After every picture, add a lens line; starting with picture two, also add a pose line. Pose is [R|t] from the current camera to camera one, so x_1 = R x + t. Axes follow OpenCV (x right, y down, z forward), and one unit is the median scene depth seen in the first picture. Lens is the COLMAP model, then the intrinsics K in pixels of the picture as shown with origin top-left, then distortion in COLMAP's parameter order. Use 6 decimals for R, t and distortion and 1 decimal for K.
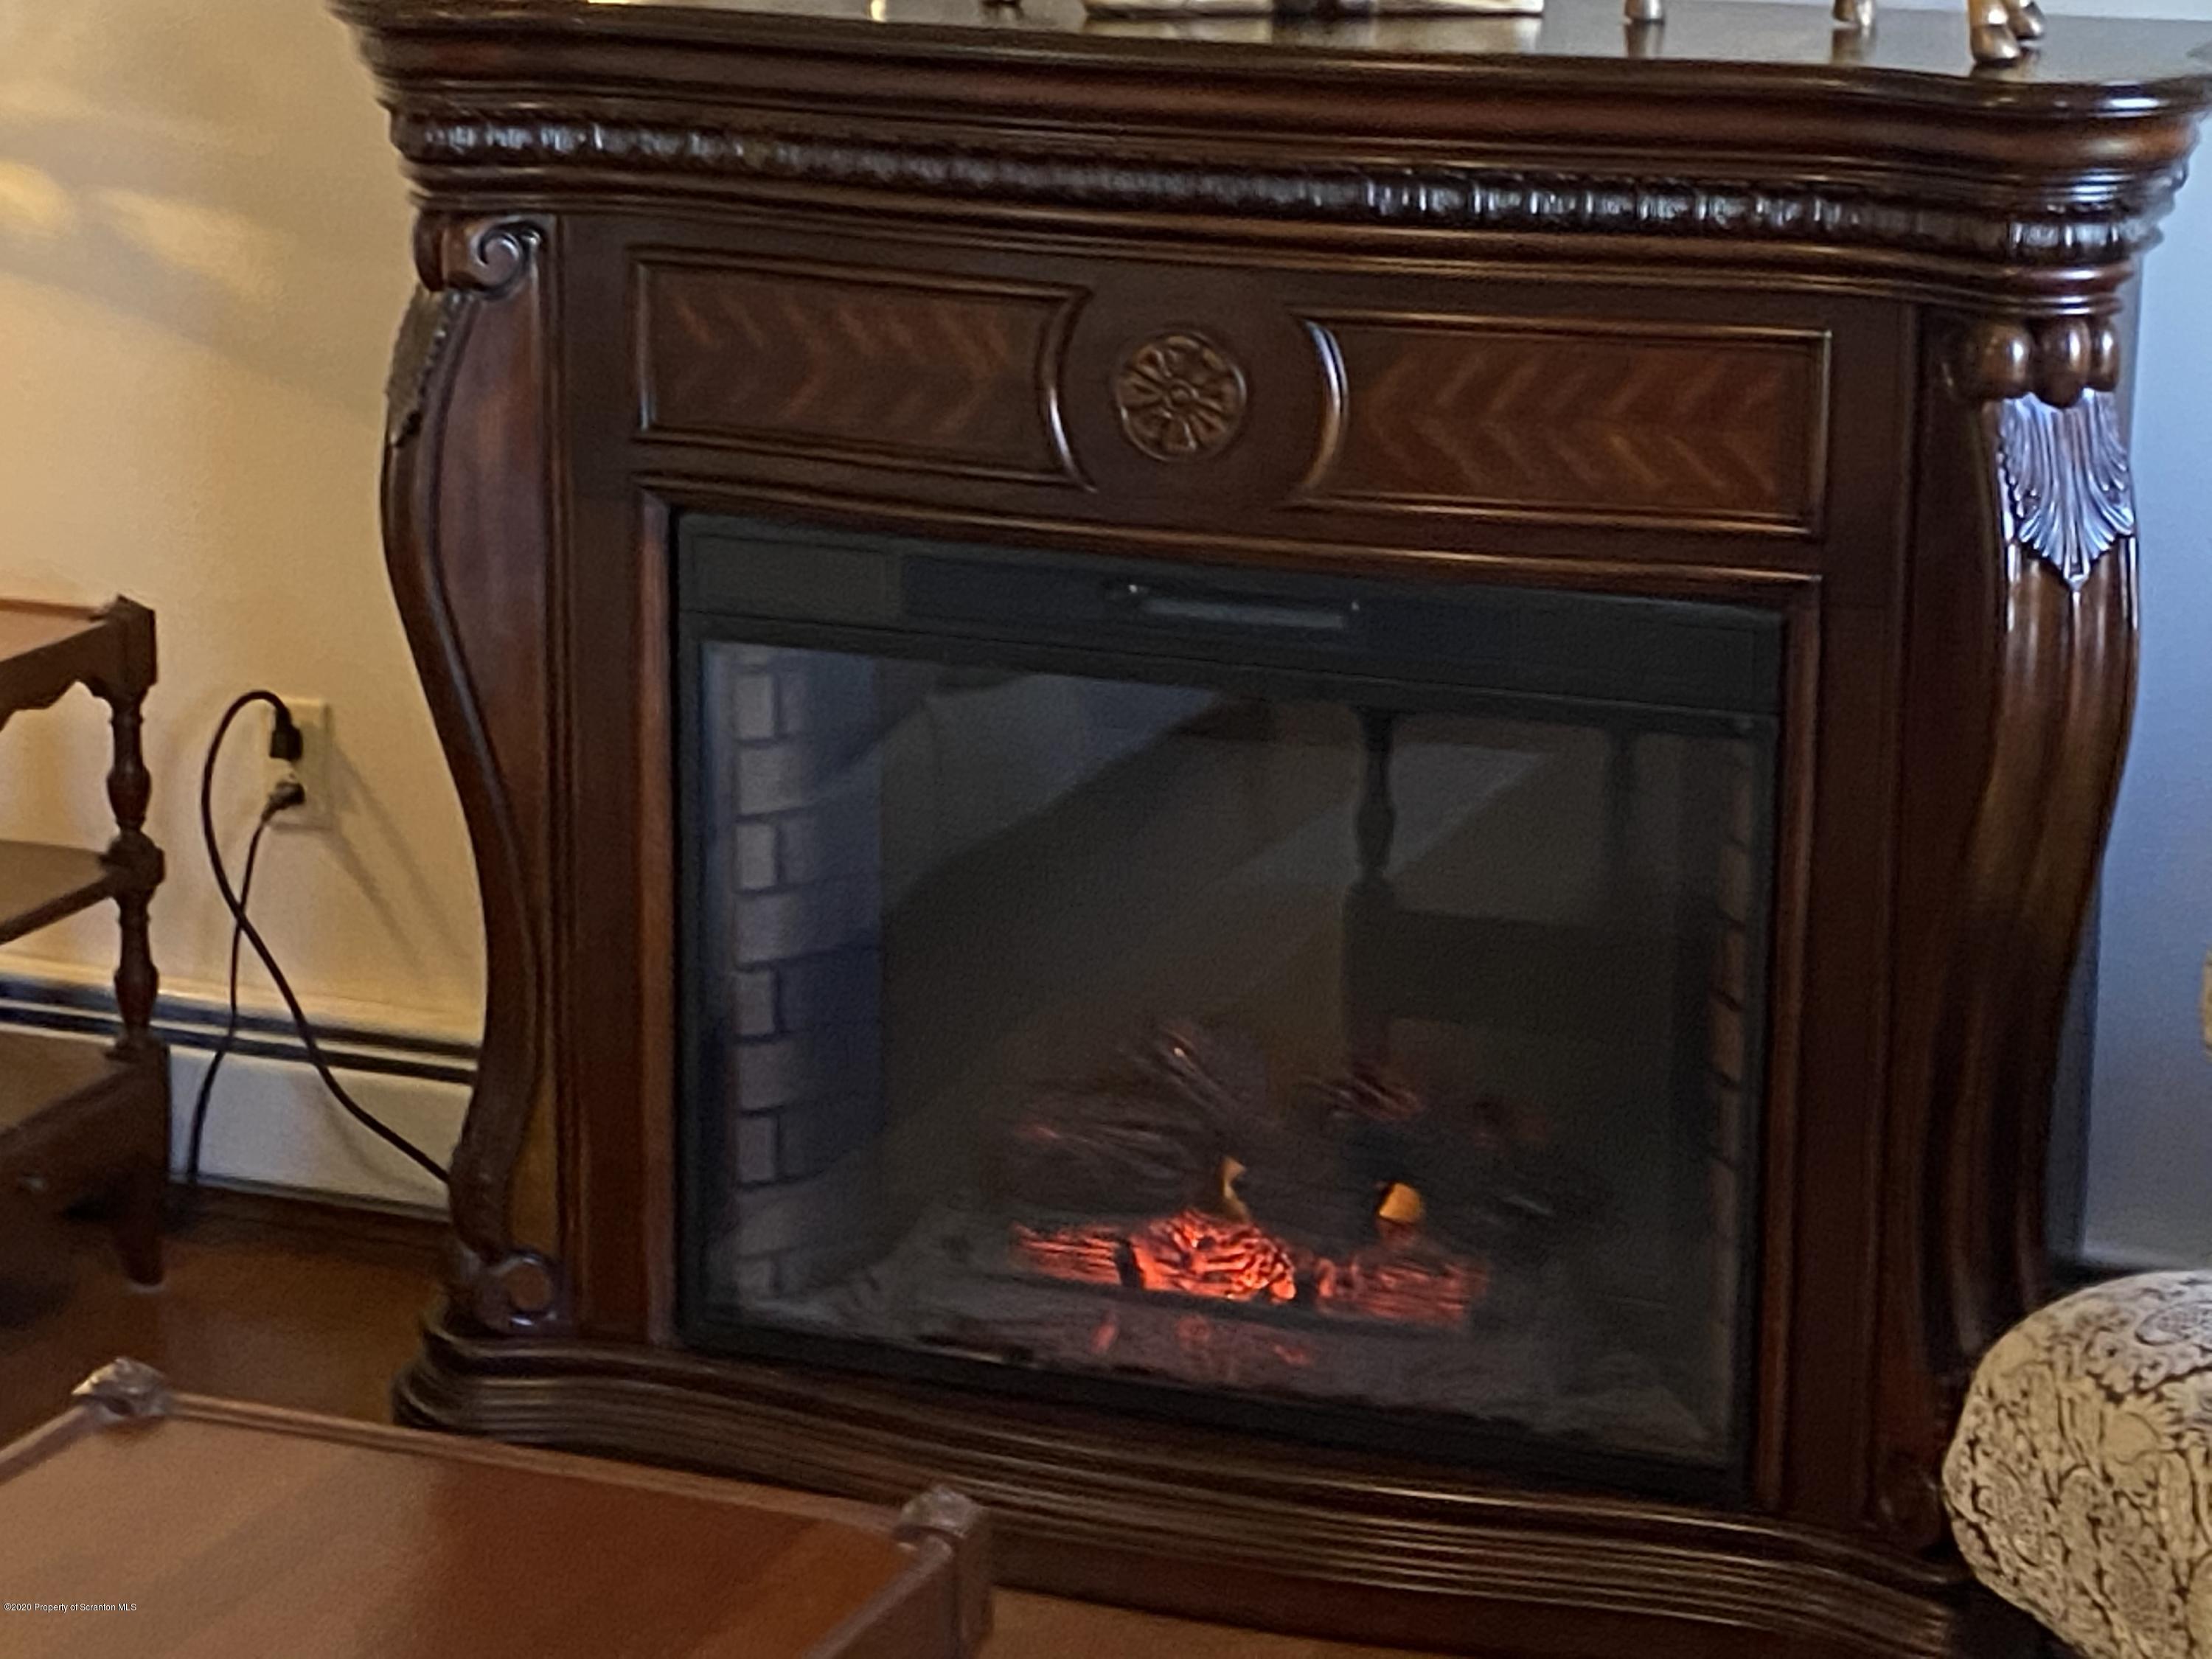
lens RADIAL K [[5170.9, 0, 1116.6], [0, 5170.9, 832.0], [0, 0, 1]] dist [0.037817, 0.000000]
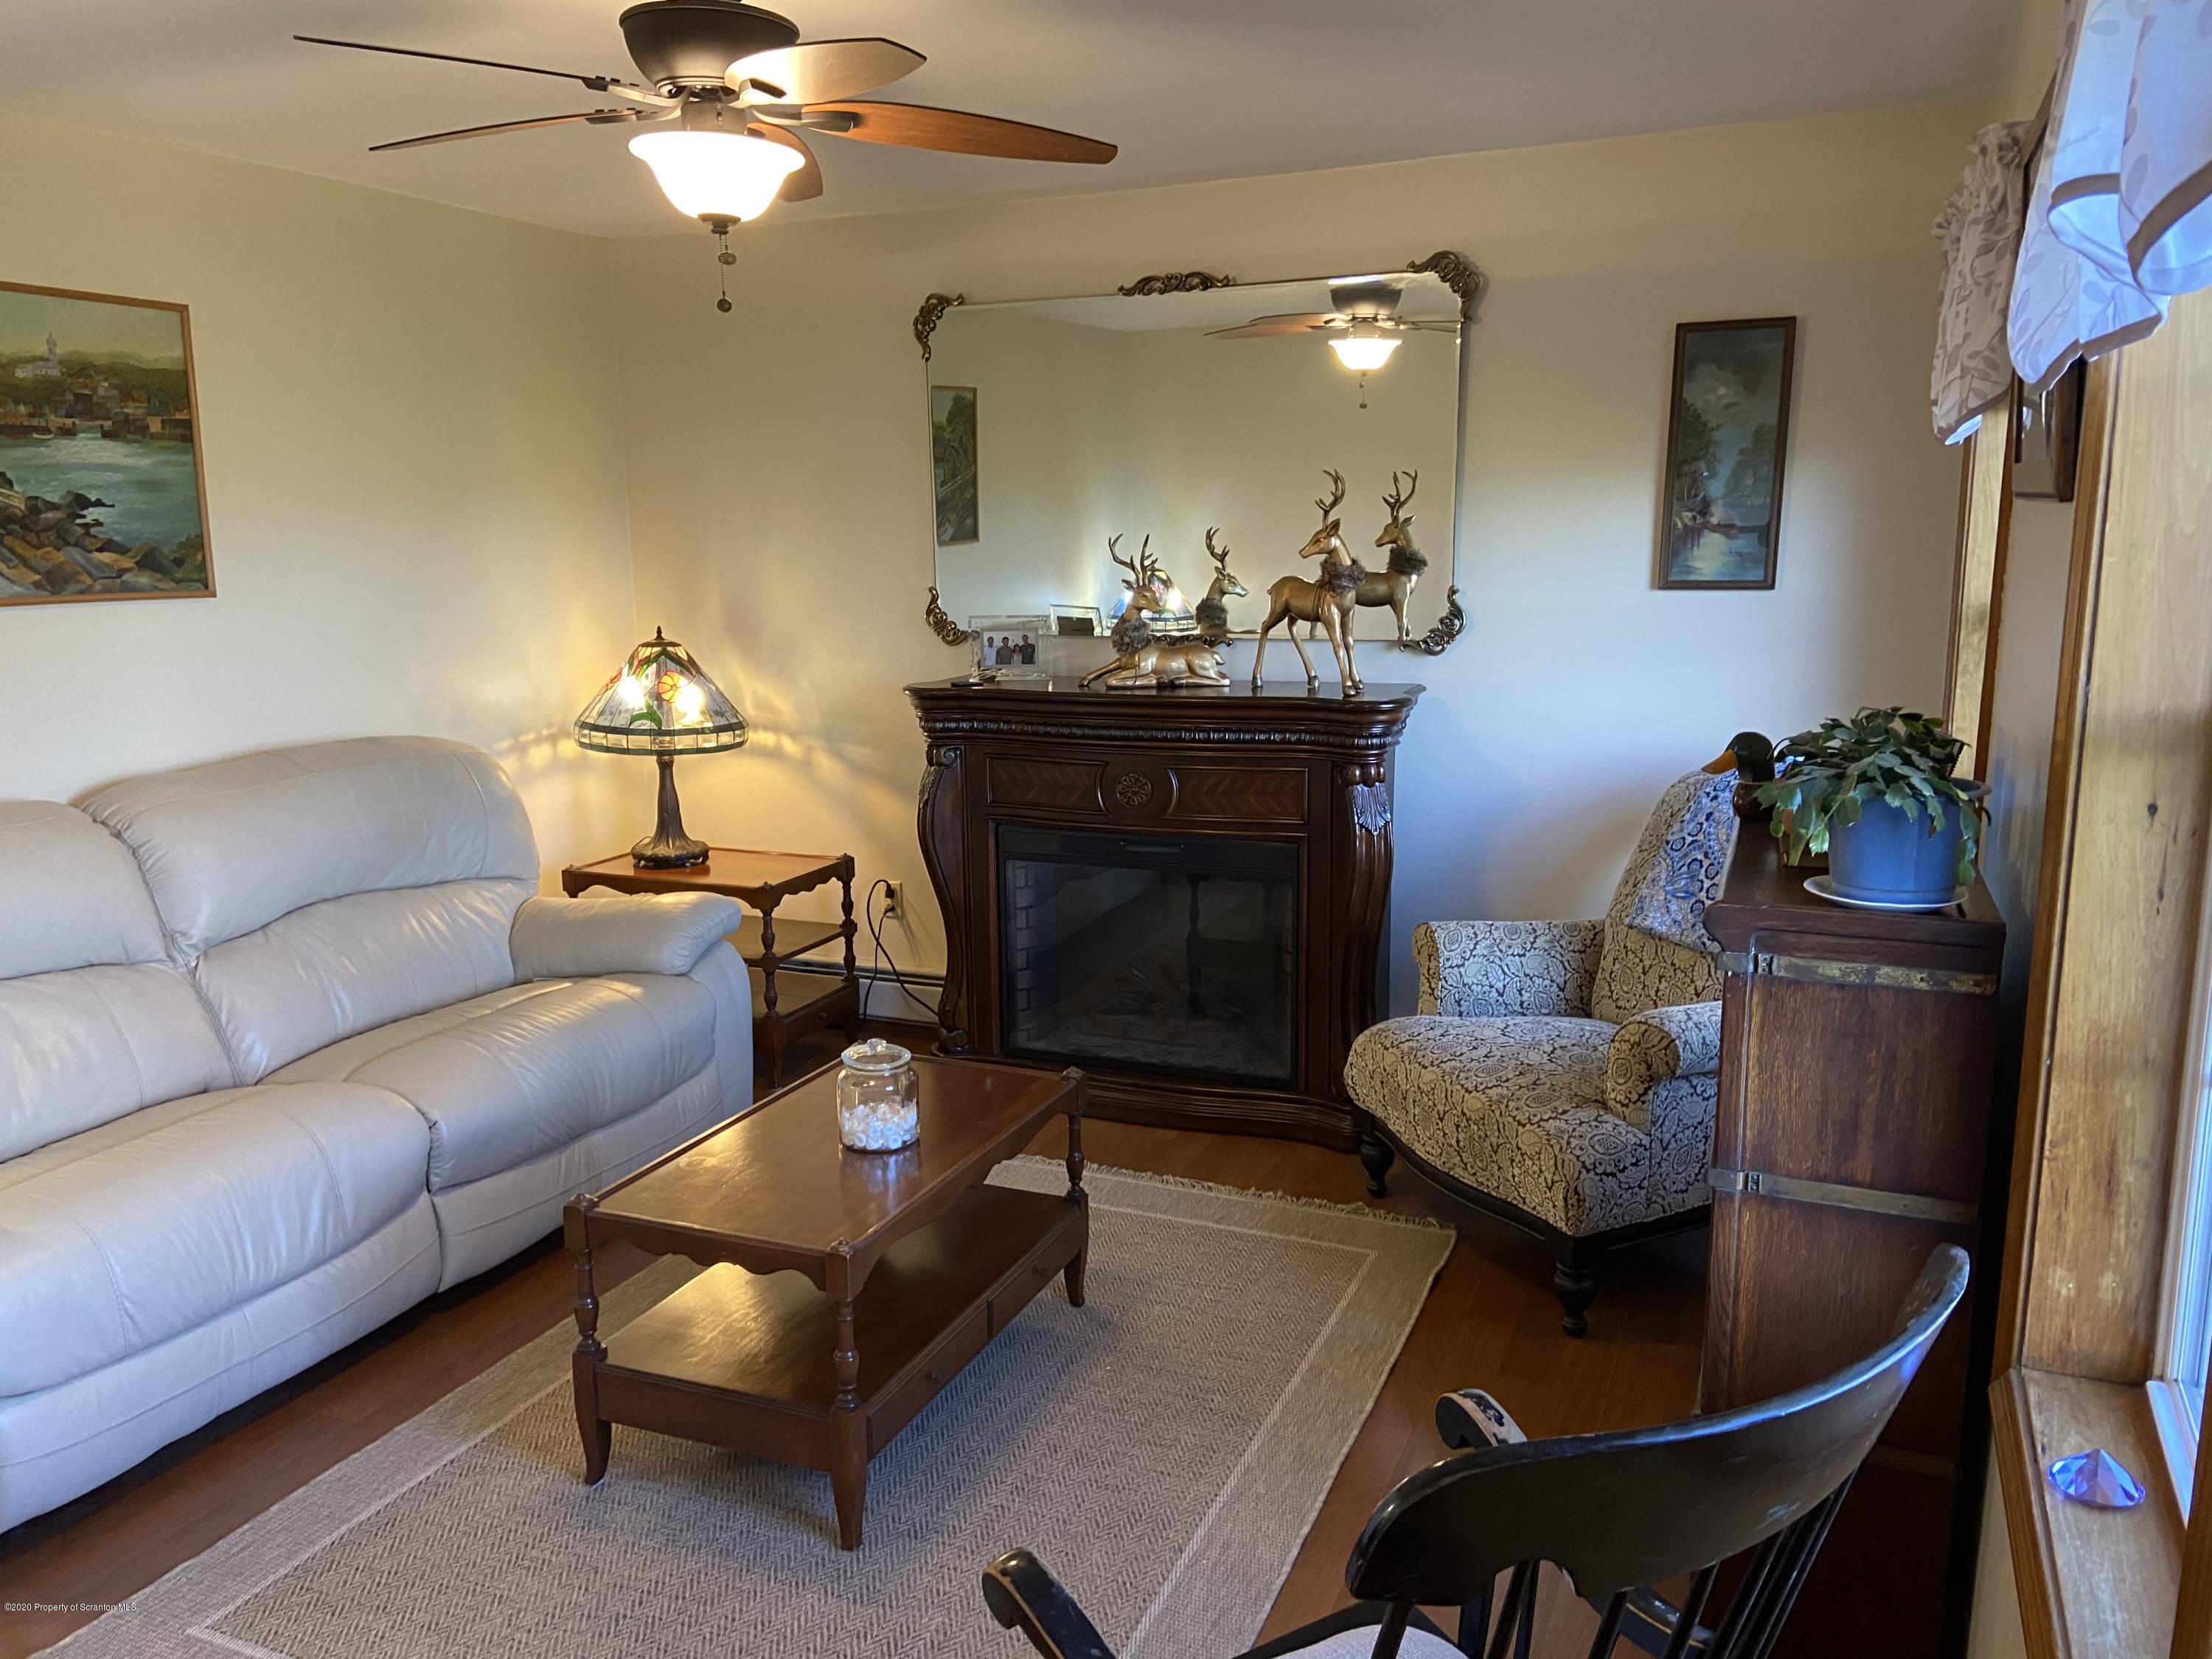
lens RADIAL K [[1674.9, 0, 1087.7], [0, 1674.9, 827.7], [0, 0, 1]] dist [0.081183, 0.001707]
pose [[0.999471, -0.019353, -0.026149, 0.009845], [0.017339, 0.997020, -0.075172, 0.030885], [0.027526, 0.074678, 0.996828, -0.187140]]
